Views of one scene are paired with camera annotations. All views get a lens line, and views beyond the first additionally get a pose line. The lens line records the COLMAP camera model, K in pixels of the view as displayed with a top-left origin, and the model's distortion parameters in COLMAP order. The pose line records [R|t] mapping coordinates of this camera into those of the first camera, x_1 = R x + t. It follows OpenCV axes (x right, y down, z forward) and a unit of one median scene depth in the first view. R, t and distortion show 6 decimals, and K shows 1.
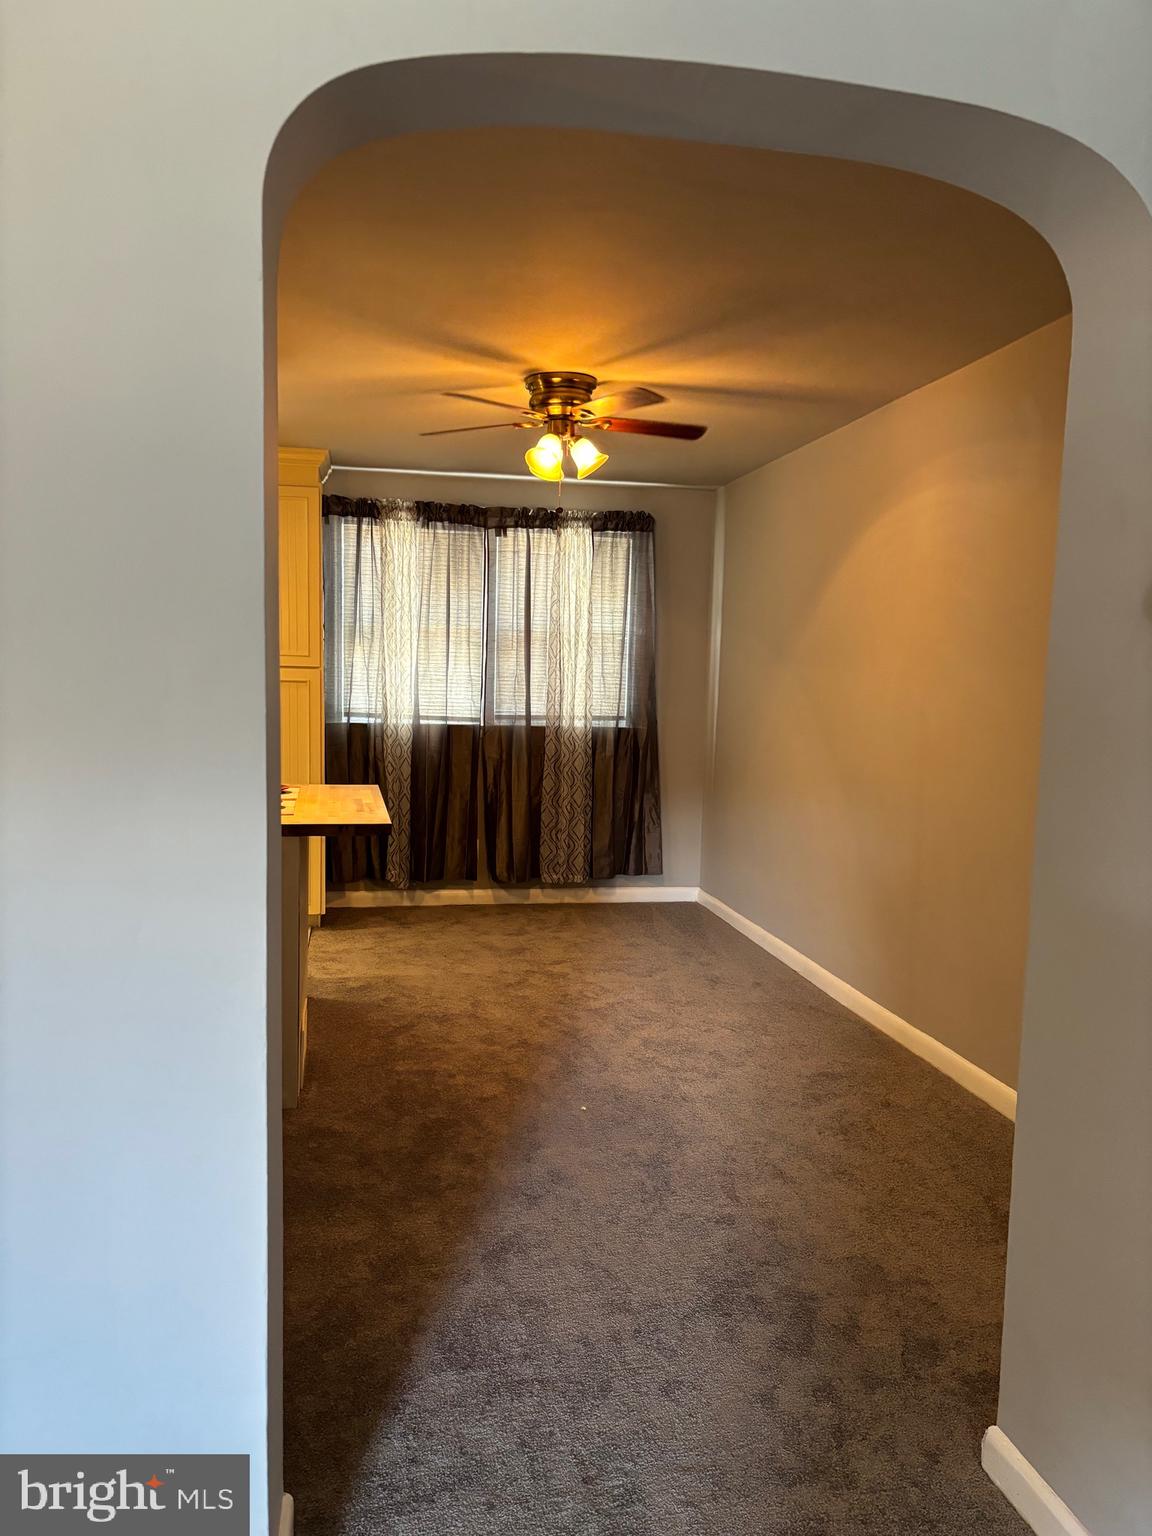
lens RADIAL K [[1162.5, 0, 578.1], [0, 1162.5, 768.9], [0, 0, 1]] dist [0.054821, -0.048865]
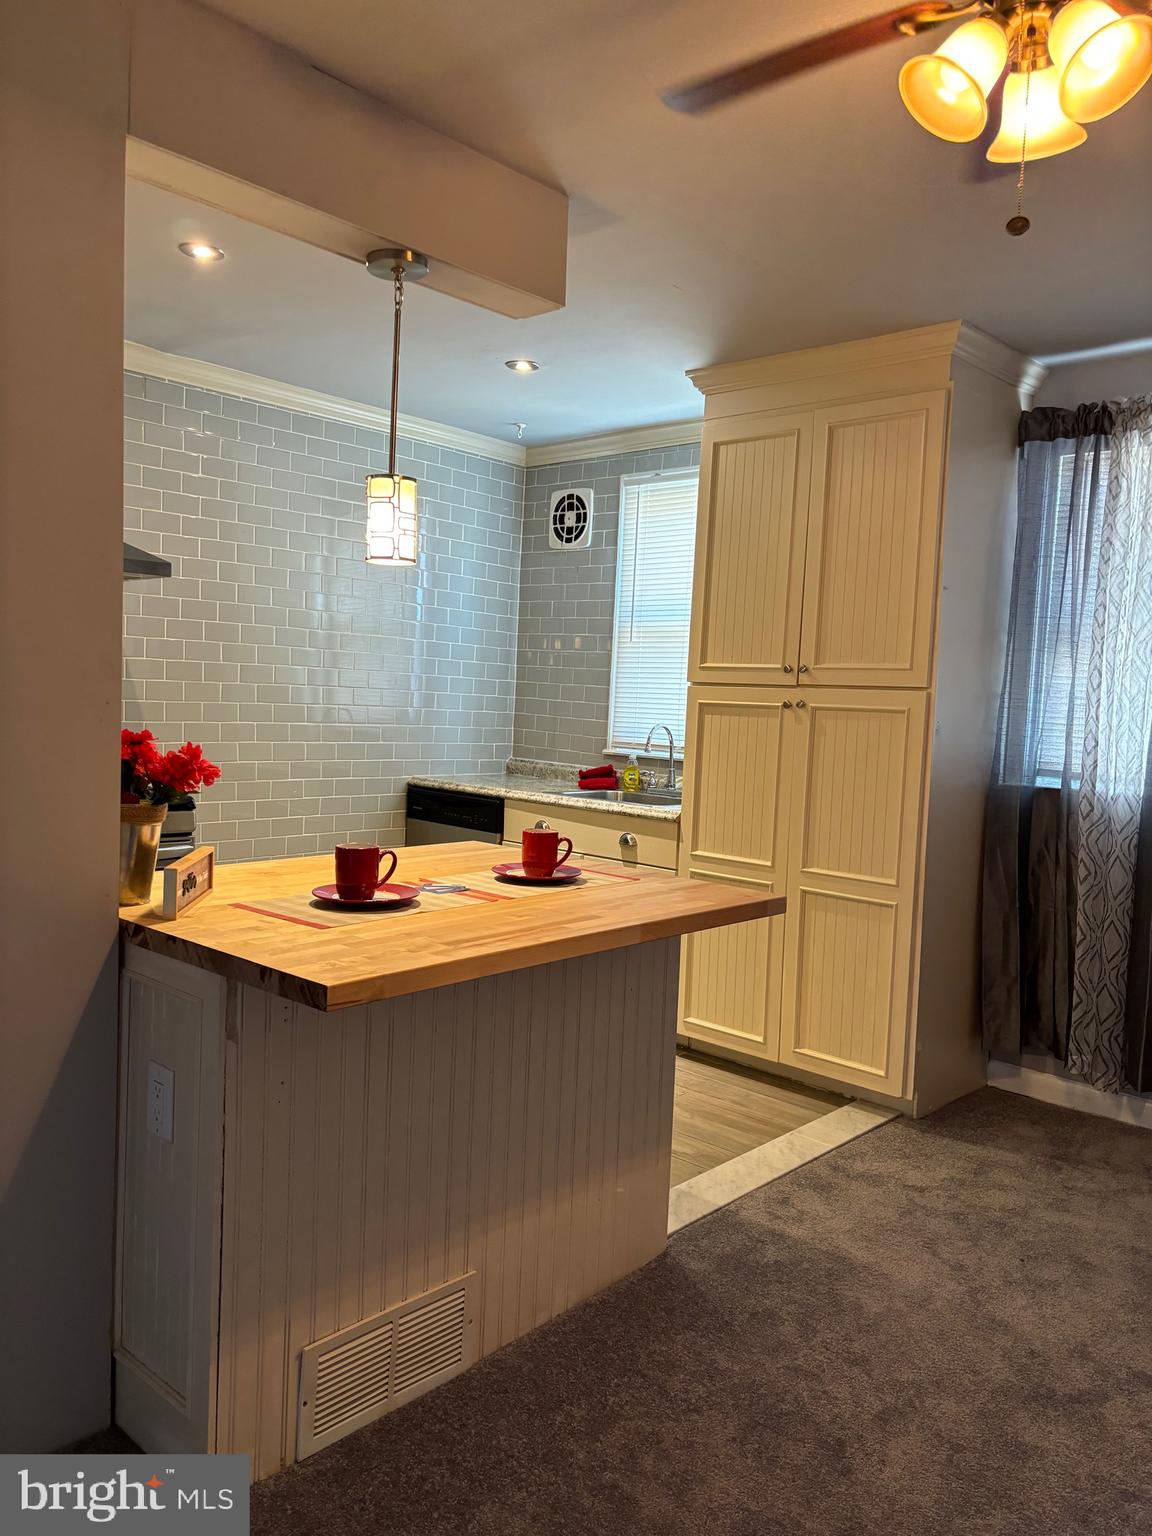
lens RADIAL K [[1162.5, 0, 575.1], [0, 1162.5, 766.6], [0, 0, 1]] dist [0.054821, -0.048865]
pose [[0.593773, 0.055034, -0.802748, 0.145164], [-0.095294, 0.995447, -0.002242, -0.026462], [0.798970, 0.077829, 0.596314, 0.463574]]
